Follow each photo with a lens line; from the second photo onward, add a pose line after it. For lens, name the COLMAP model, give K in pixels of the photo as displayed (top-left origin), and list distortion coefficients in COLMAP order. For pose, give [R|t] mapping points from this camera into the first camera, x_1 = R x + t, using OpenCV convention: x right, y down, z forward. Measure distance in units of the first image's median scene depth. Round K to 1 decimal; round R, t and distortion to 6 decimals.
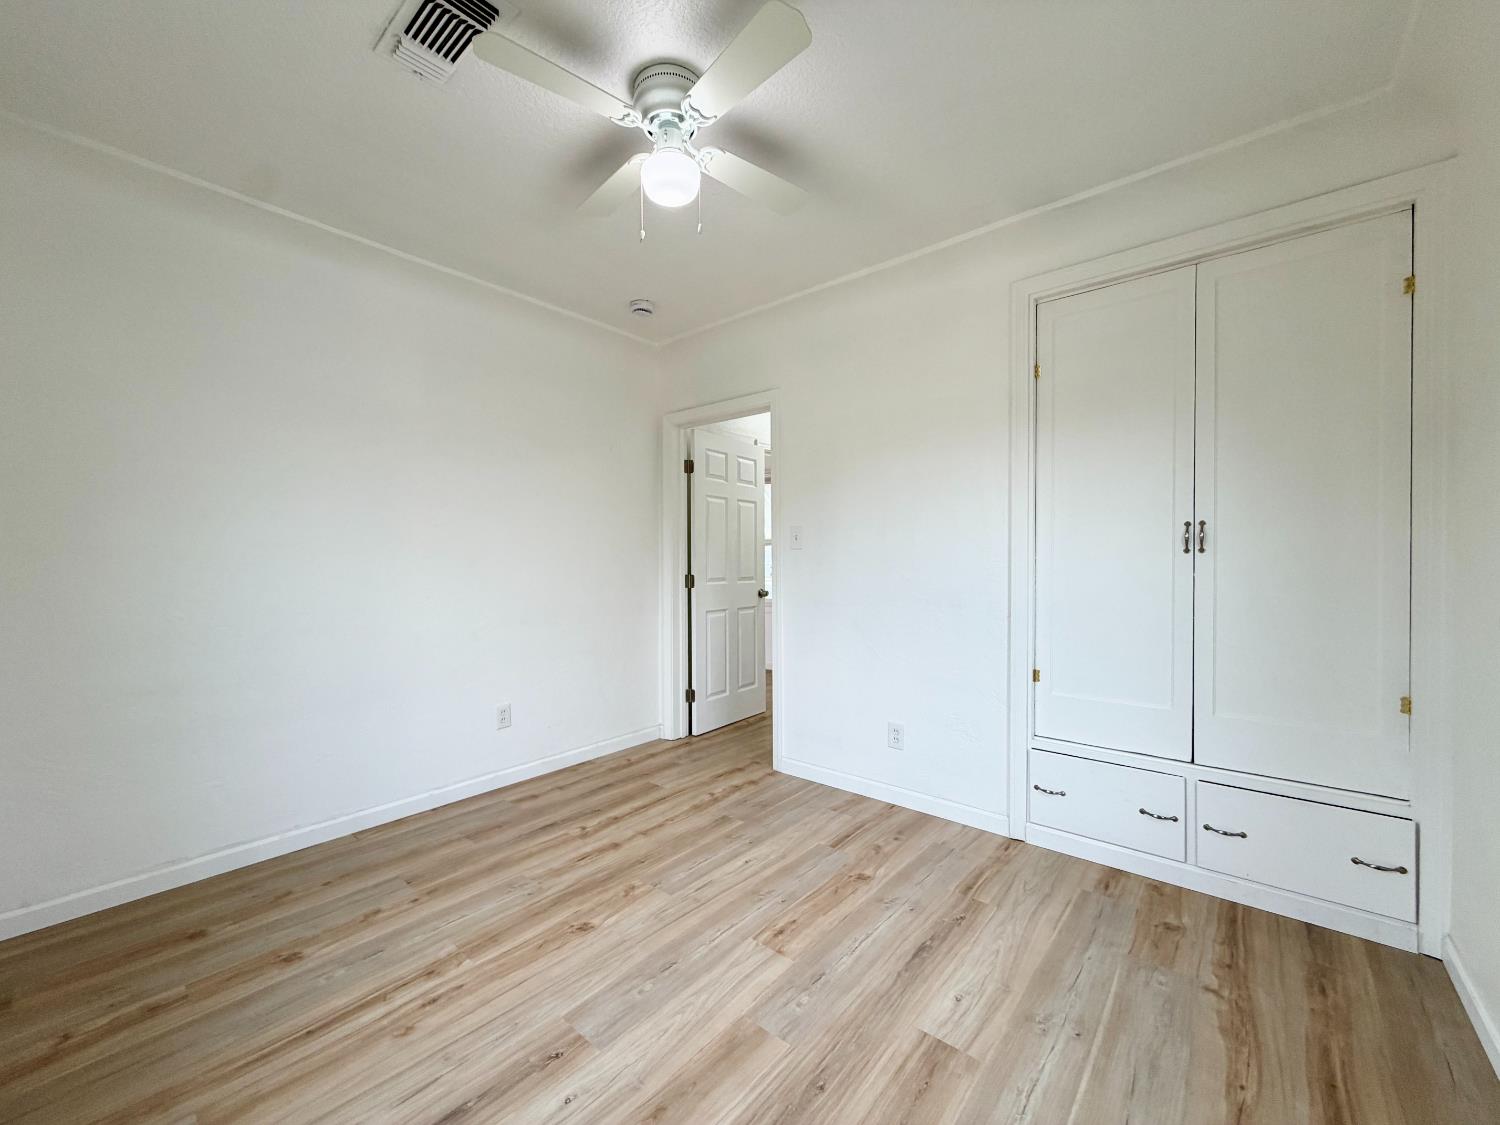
lens RADIAL K [[592.1, 0, 750.0], [0, 592.1, 562.5], [0, 0, 1]] dist [-0.001864, -0.000191]
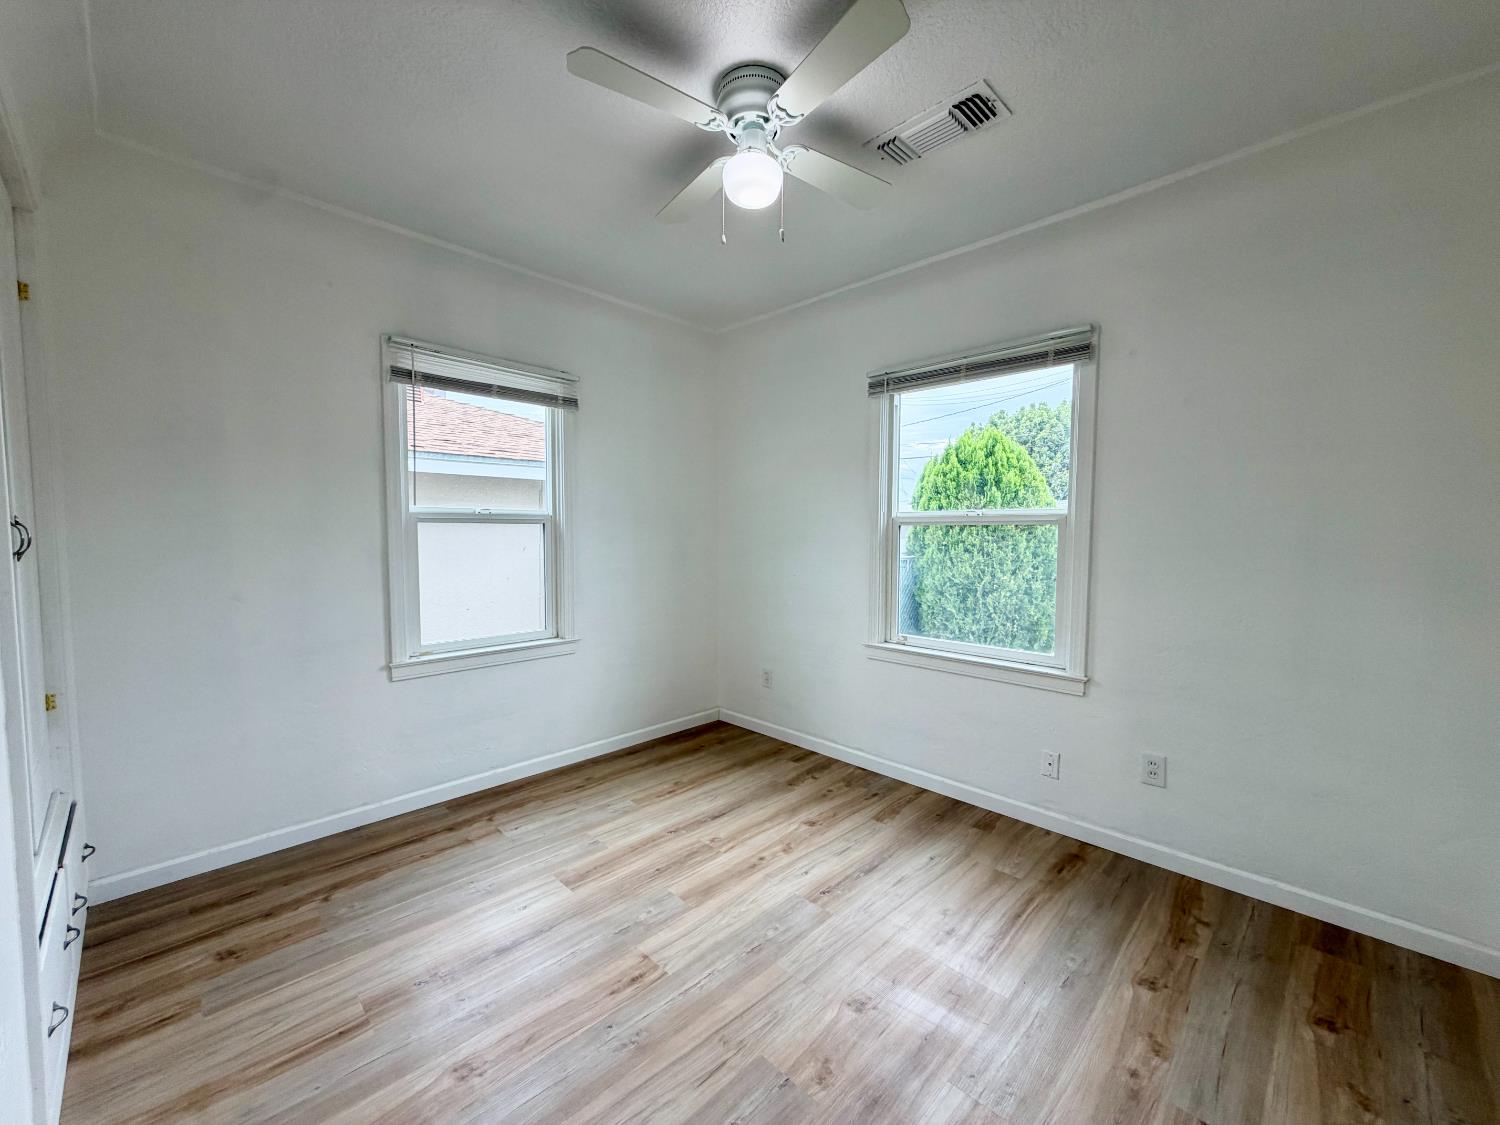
lens RADIAL K [[592.1, 0, 750.0], [0, 592.1, 562.5], [0, 0, 1]] dist [-0.001864, -0.000191]
pose [[-0.996723, -0.005080, 0.080726, -0.208633], [0.000394, 0.997709, 0.067657, -0.076809], [-0.080885, 0.067467, -0.994437, 1.981532]]
